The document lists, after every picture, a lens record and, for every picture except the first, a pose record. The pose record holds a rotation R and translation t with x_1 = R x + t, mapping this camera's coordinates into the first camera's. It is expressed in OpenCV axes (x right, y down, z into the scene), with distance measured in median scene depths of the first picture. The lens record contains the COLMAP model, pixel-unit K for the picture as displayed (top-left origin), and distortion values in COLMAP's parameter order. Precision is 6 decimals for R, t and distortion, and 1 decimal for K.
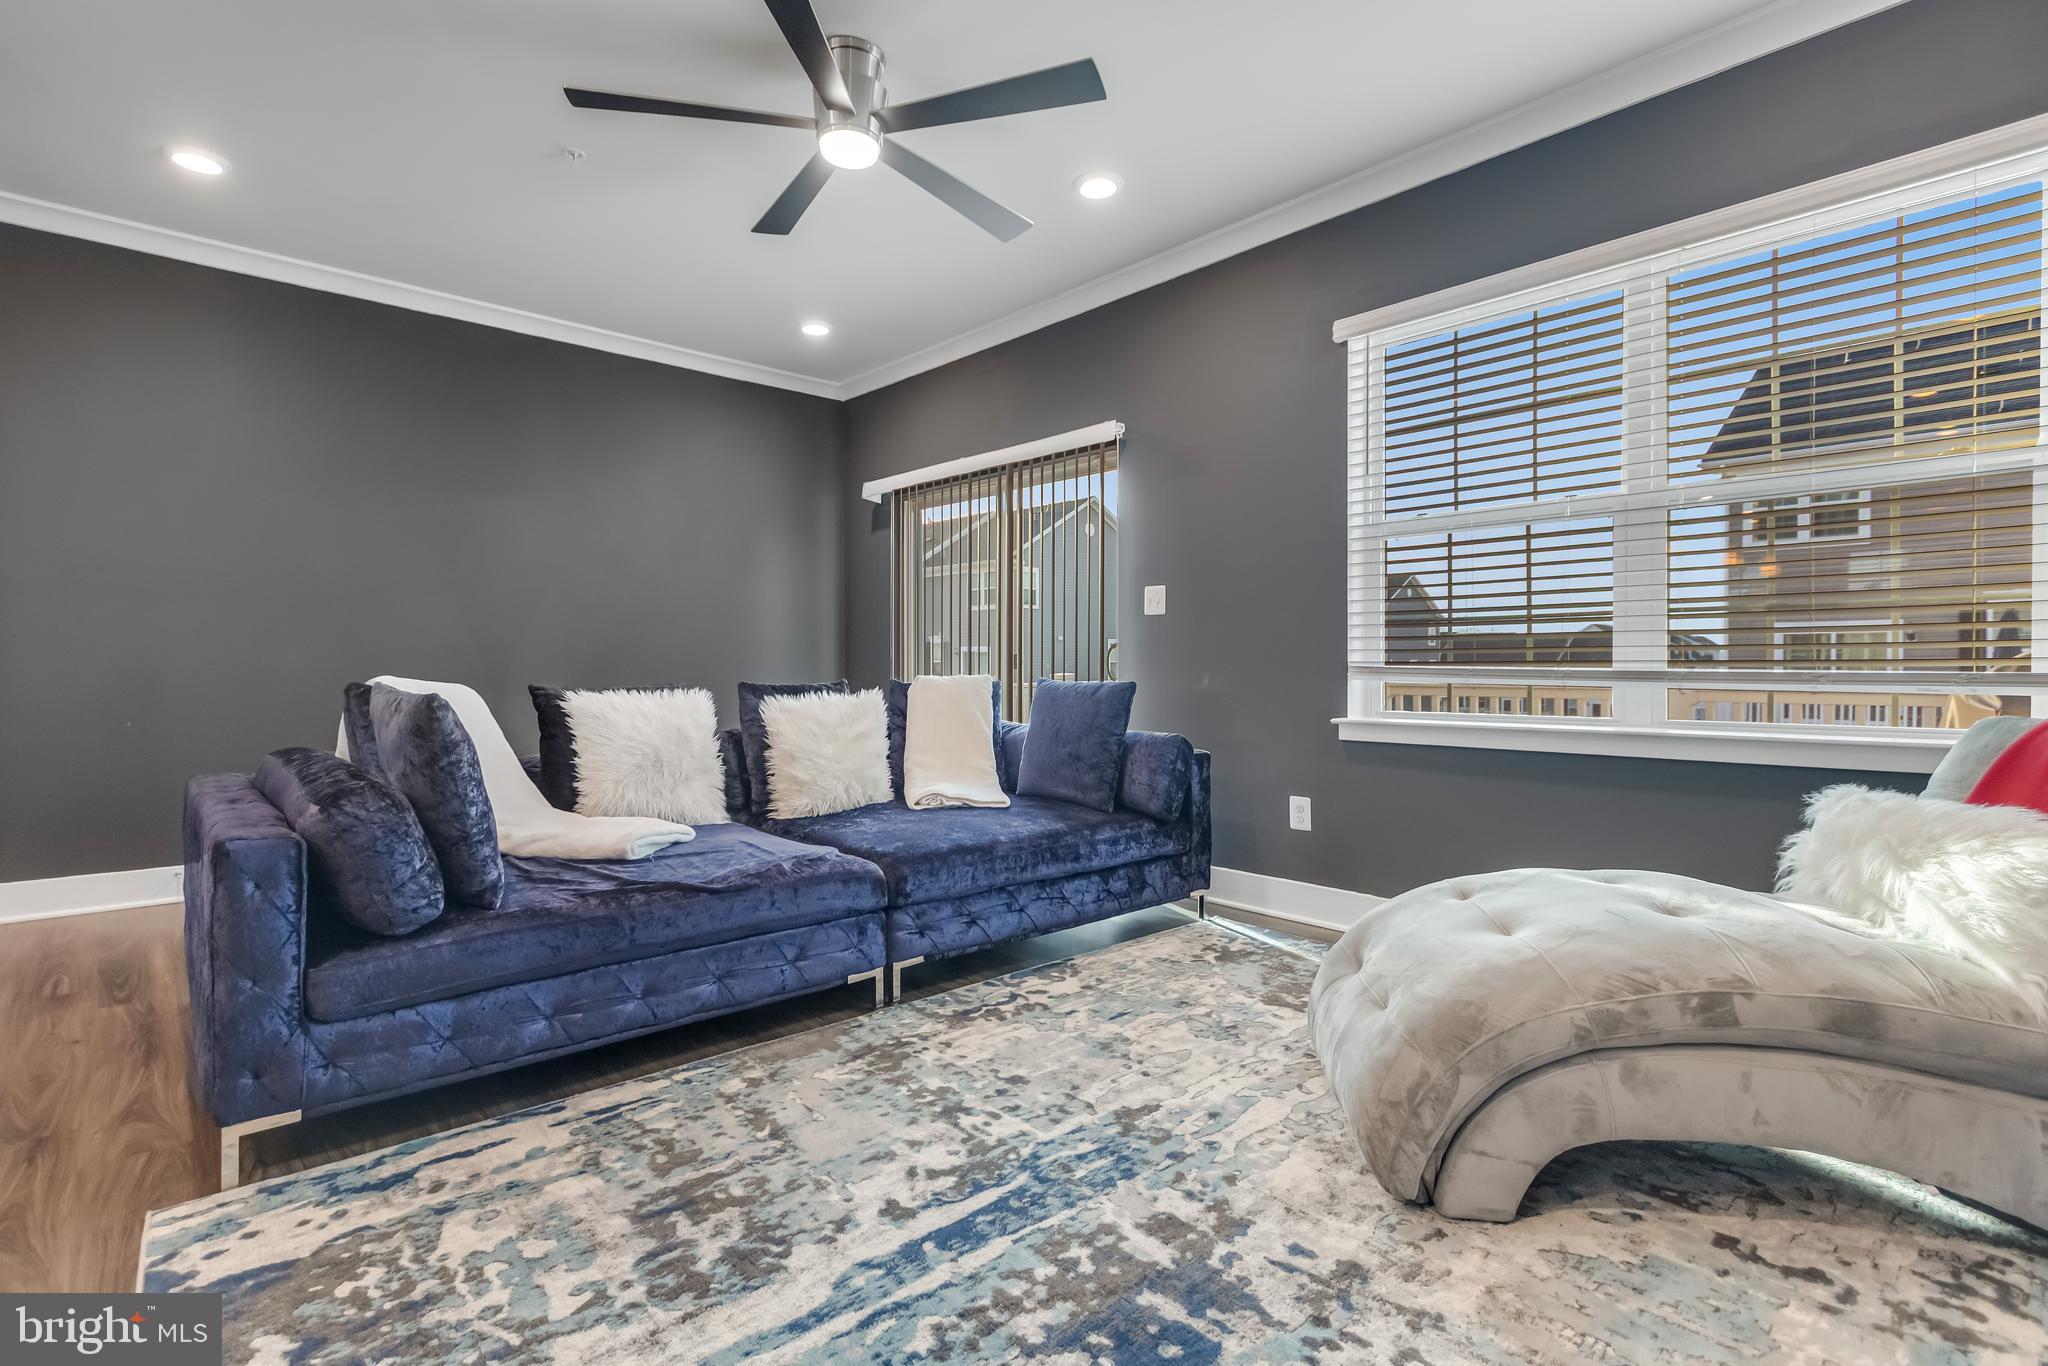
lens RADIAL K [[966.1, 0, 1024.0], [0, 966.1, 683.0], [0, 0, 1]] dist [0.009126, -0.000418]
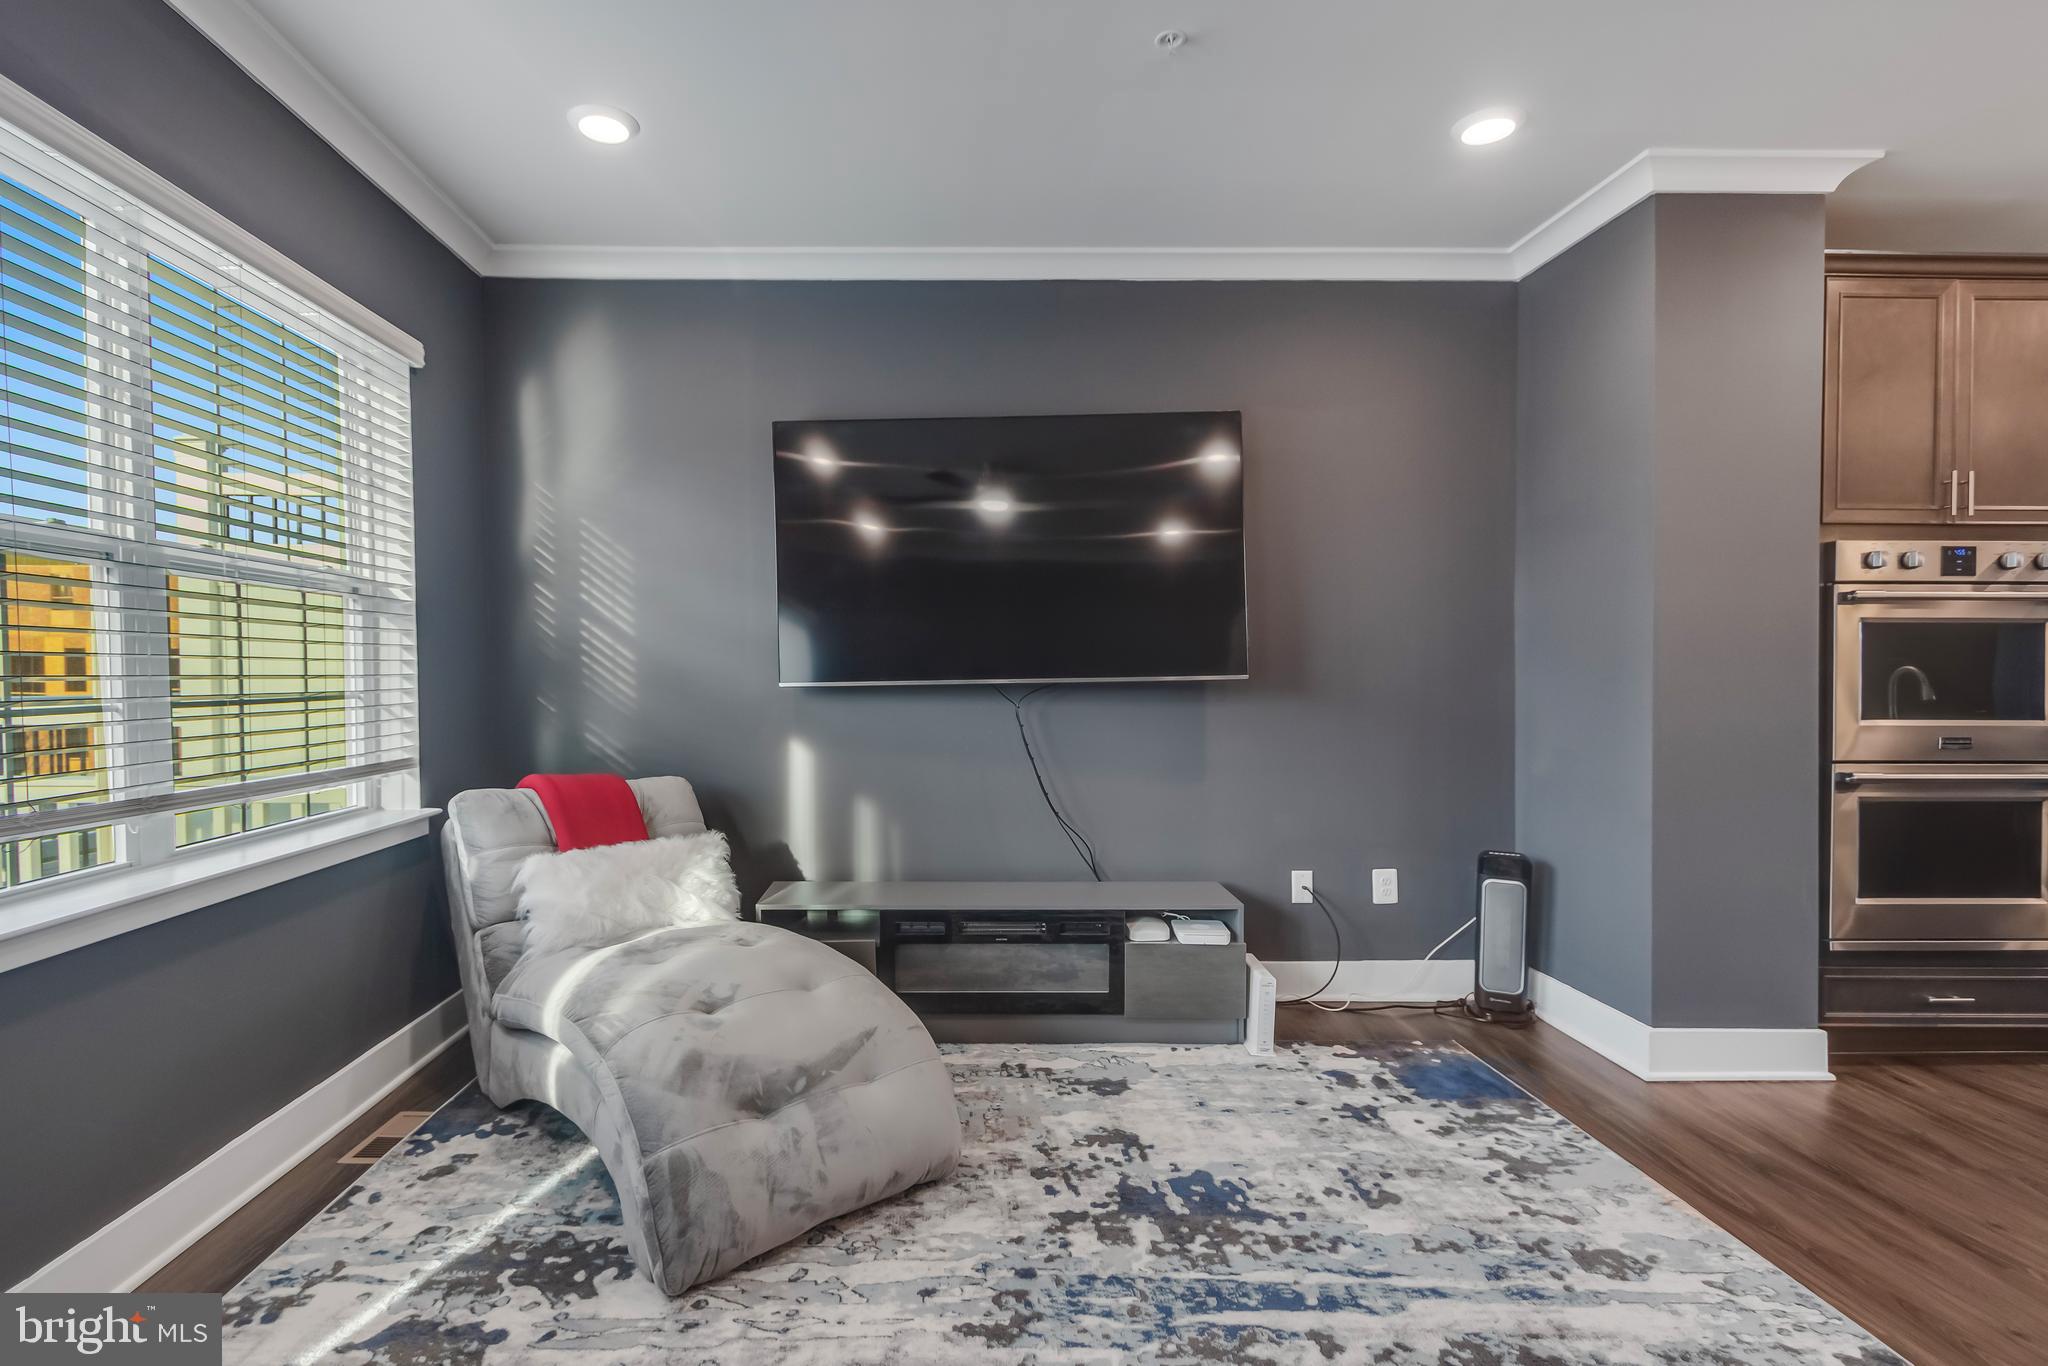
lens RADIAL K [[1014.5, 0, 934.3], [0, 1014.5, 695.6], [0, 0, 1]] dist [0.001684, -0.000079]
pose [[-0.743139, -0.015790, 0.668950, -0.541135], [0.009496, 0.999372, 0.034138, -0.177762], [-0.669069, 0.031722, -0.742523, 2.096273]]
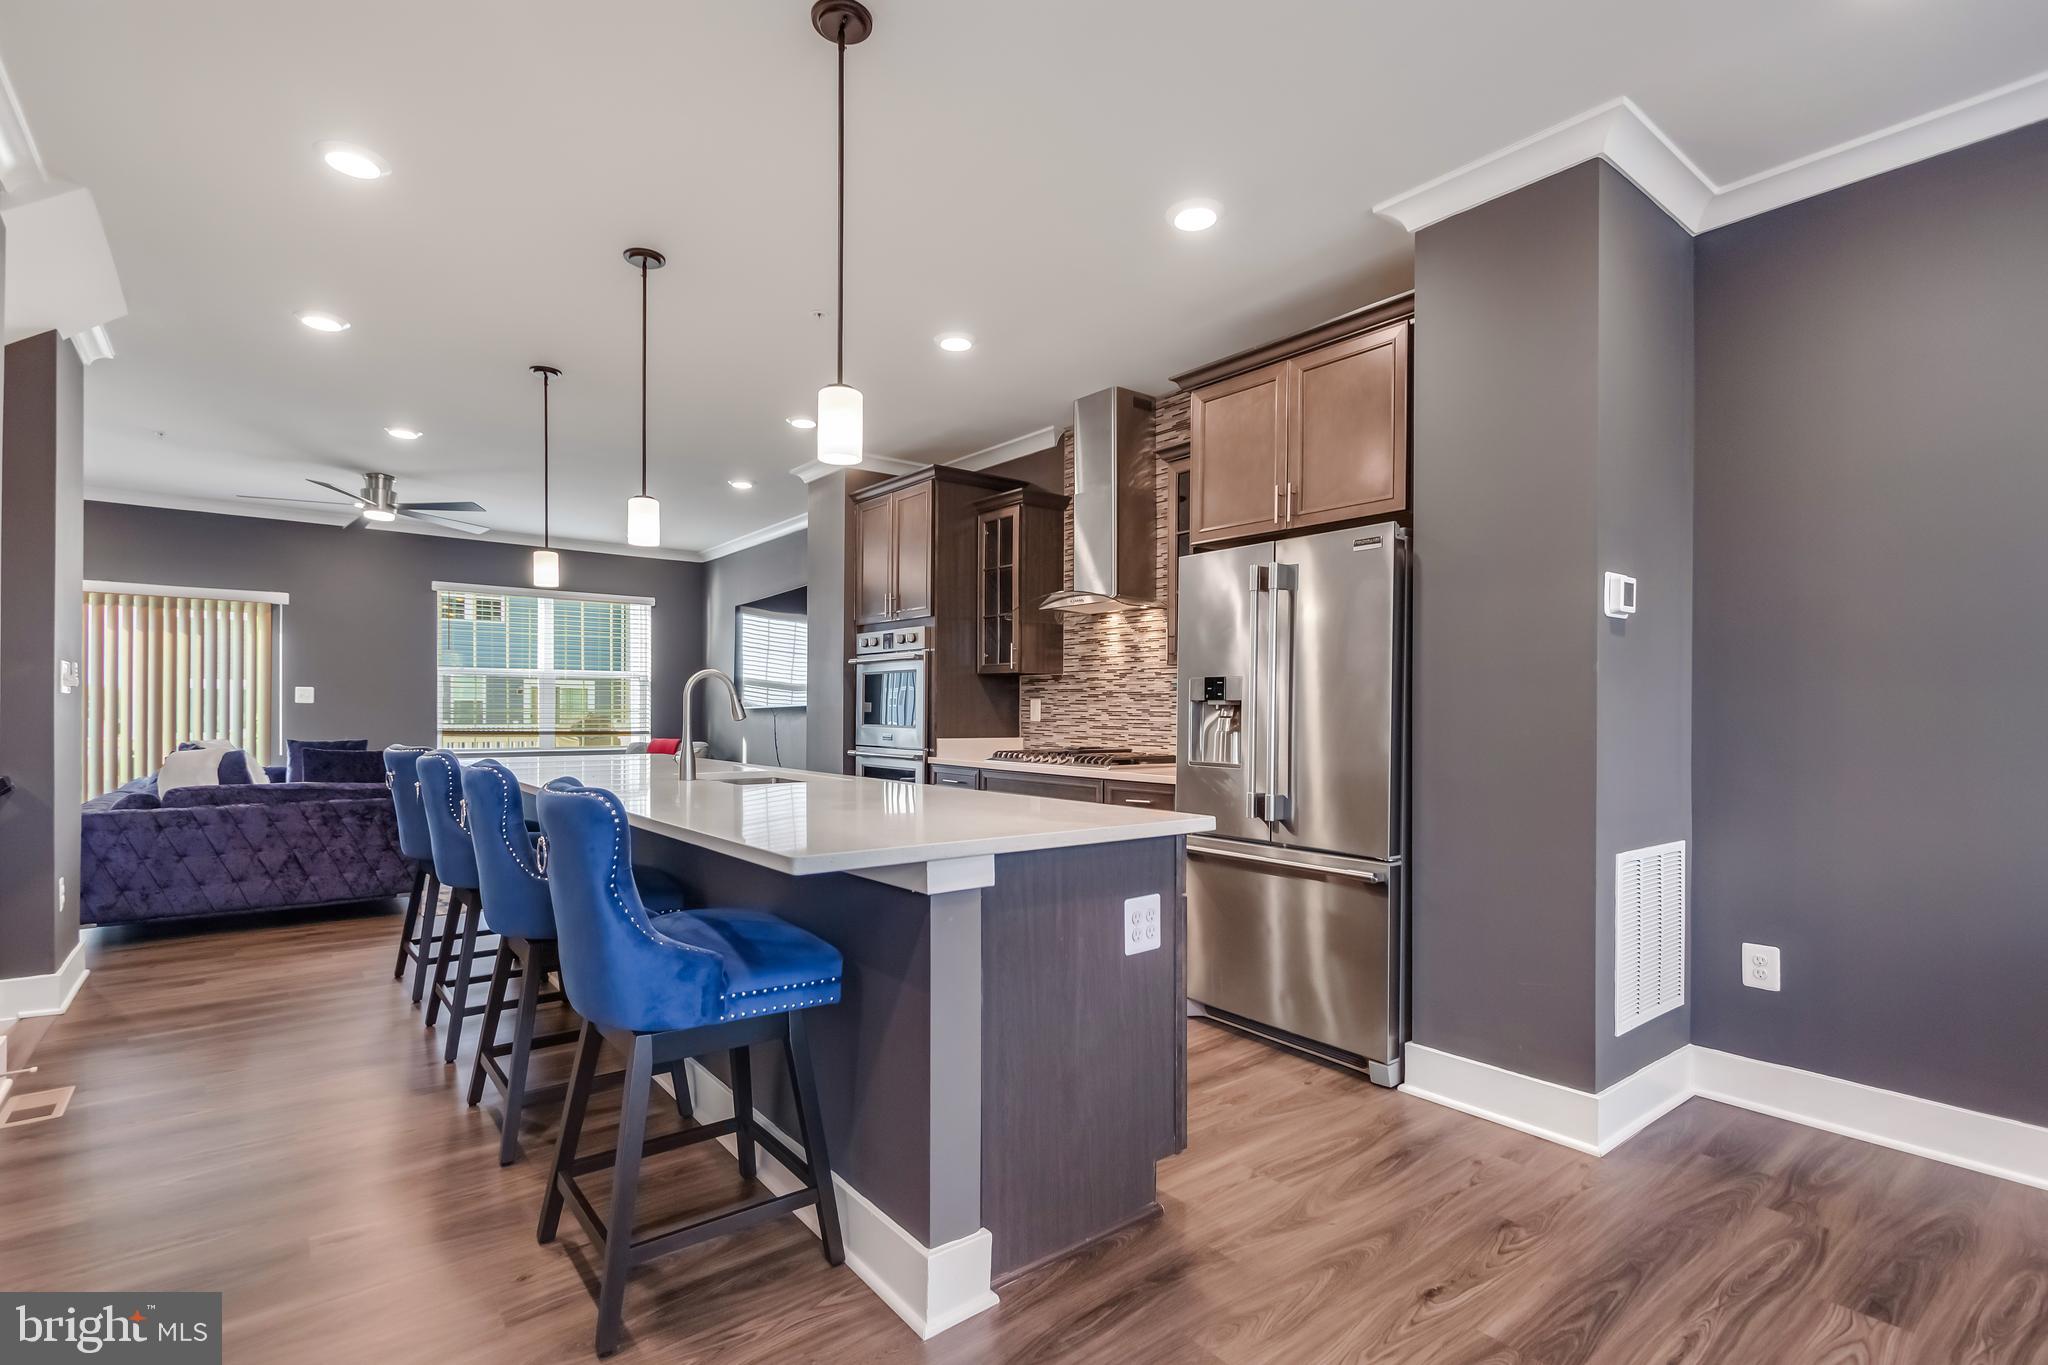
lens RADIAL K [[970.8, 0, 1010.7], [0, 970.8, 716.6], [0, 0, 1]] dist [0.013496, -0.001278]
pose [[0.082646, -0.003342, 0.996573, -3.926204], [0.011666, 0.999929, 0.002386, -0.083763], [-0.996511, 0.011429, 0.082679, -1.171140]]
